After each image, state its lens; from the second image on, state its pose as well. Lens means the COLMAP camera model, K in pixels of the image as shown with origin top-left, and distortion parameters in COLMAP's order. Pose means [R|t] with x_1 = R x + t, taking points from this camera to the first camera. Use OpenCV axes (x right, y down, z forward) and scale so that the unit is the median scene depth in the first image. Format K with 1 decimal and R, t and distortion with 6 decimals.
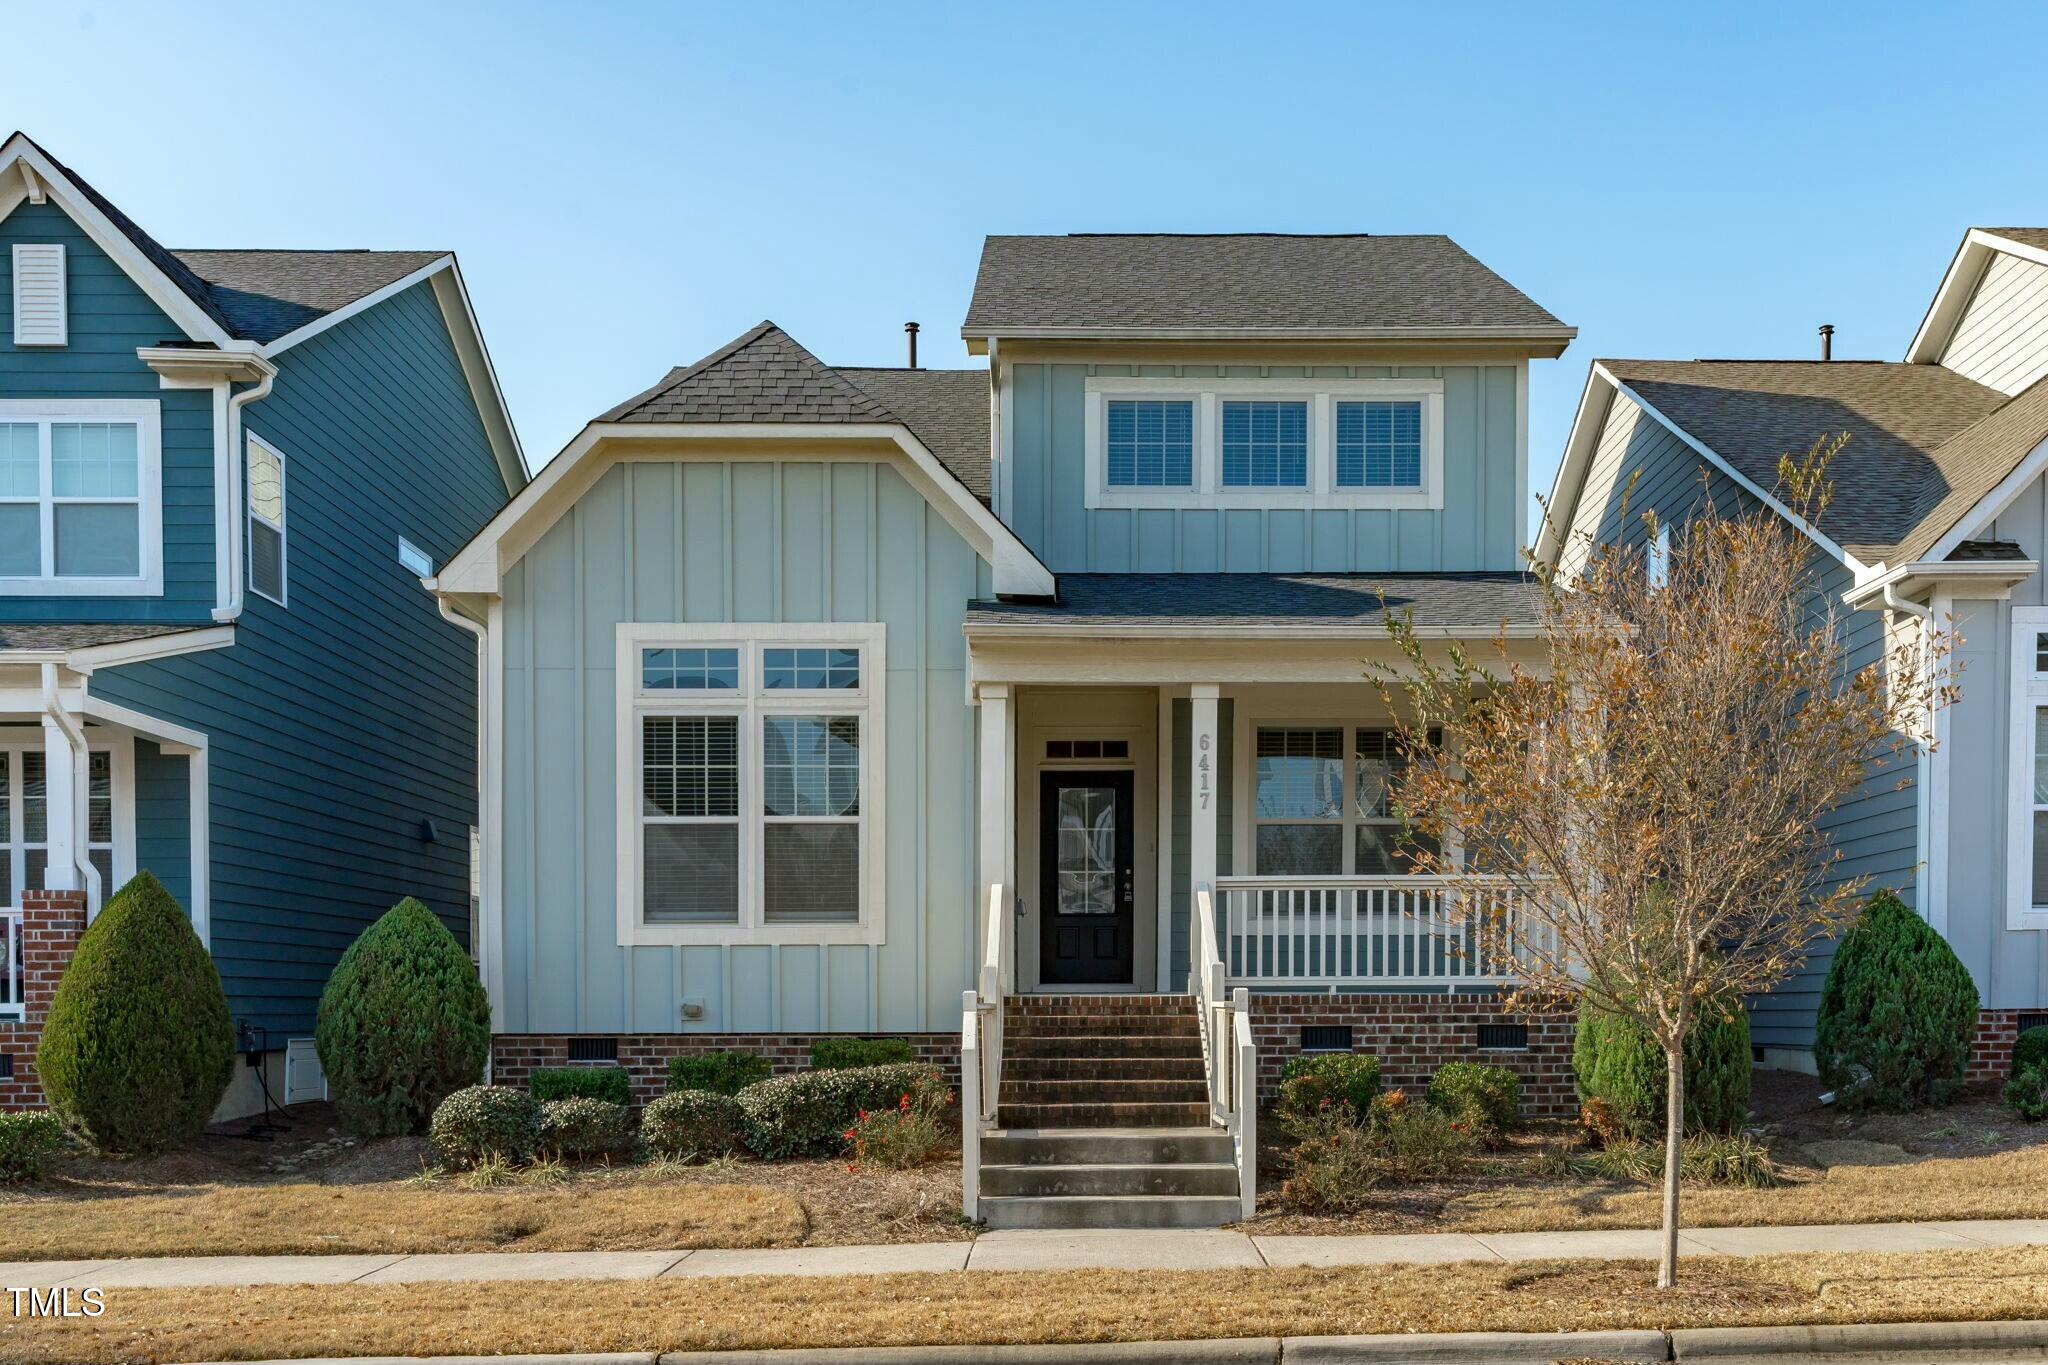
lens RADIAL K [[2894.7, 0, 1023.4], [0, 2894.7, 627.1], [0, 0, 1]] dist [0.006494, -0.009029]
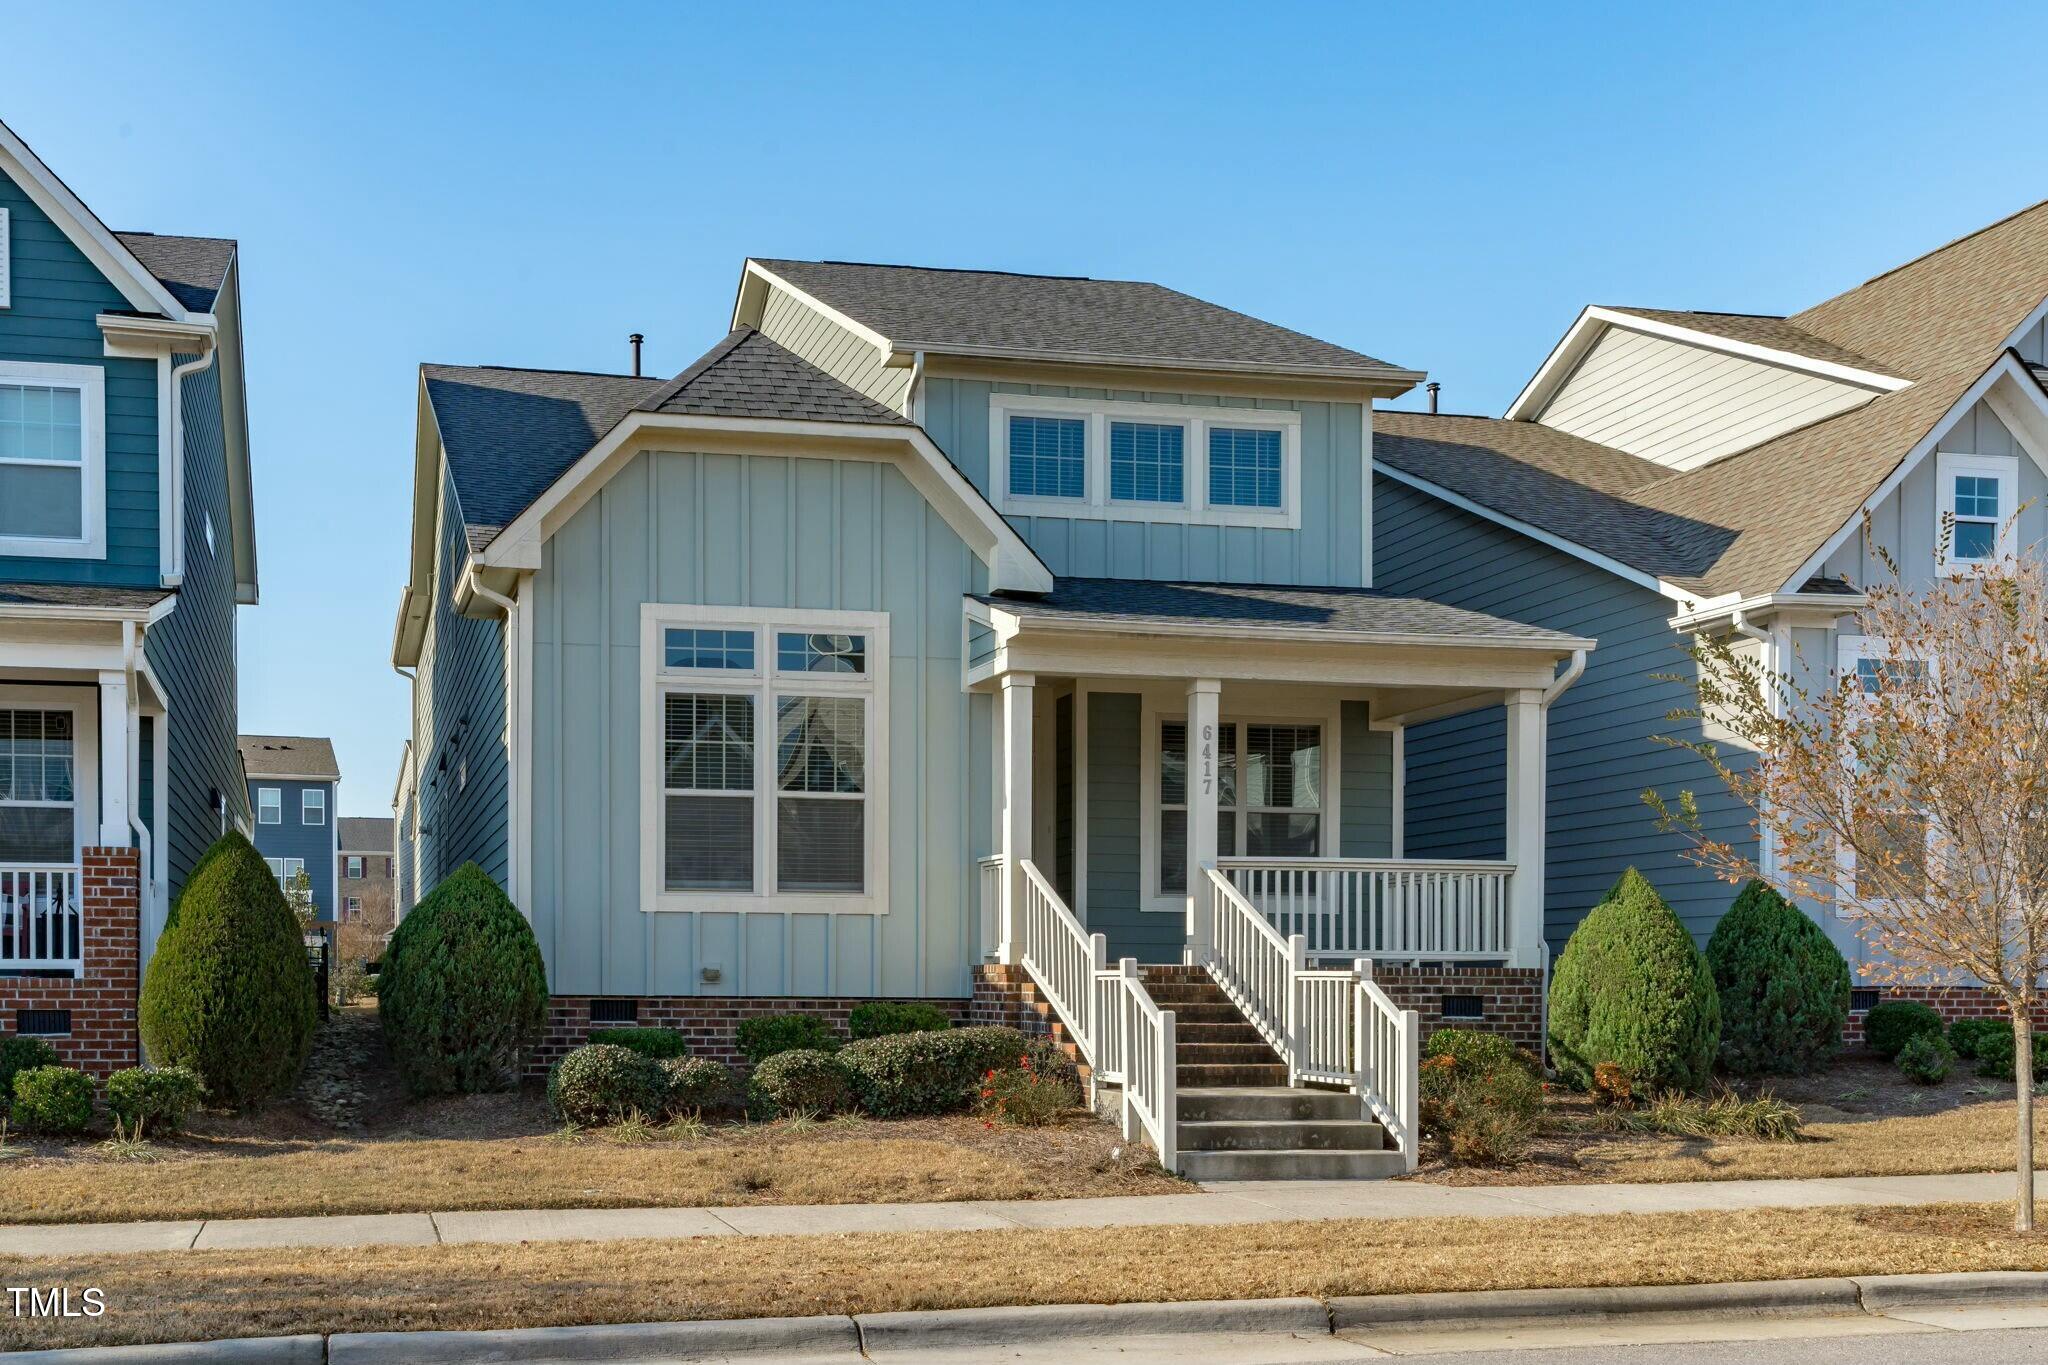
lens RADIAL K [[2650.8, 0, 660.7], [0, 2650.8, 580.7], [0, 0, 1]] dist [0.006453, -0.007131]
pose [[0.980710, 0.039890, 0.191356, -0.321229], [-0.036078, 0.999076, -0.023363, 0.012819], [-0.192112, 0.016008, 0.981243, 0.057252]]
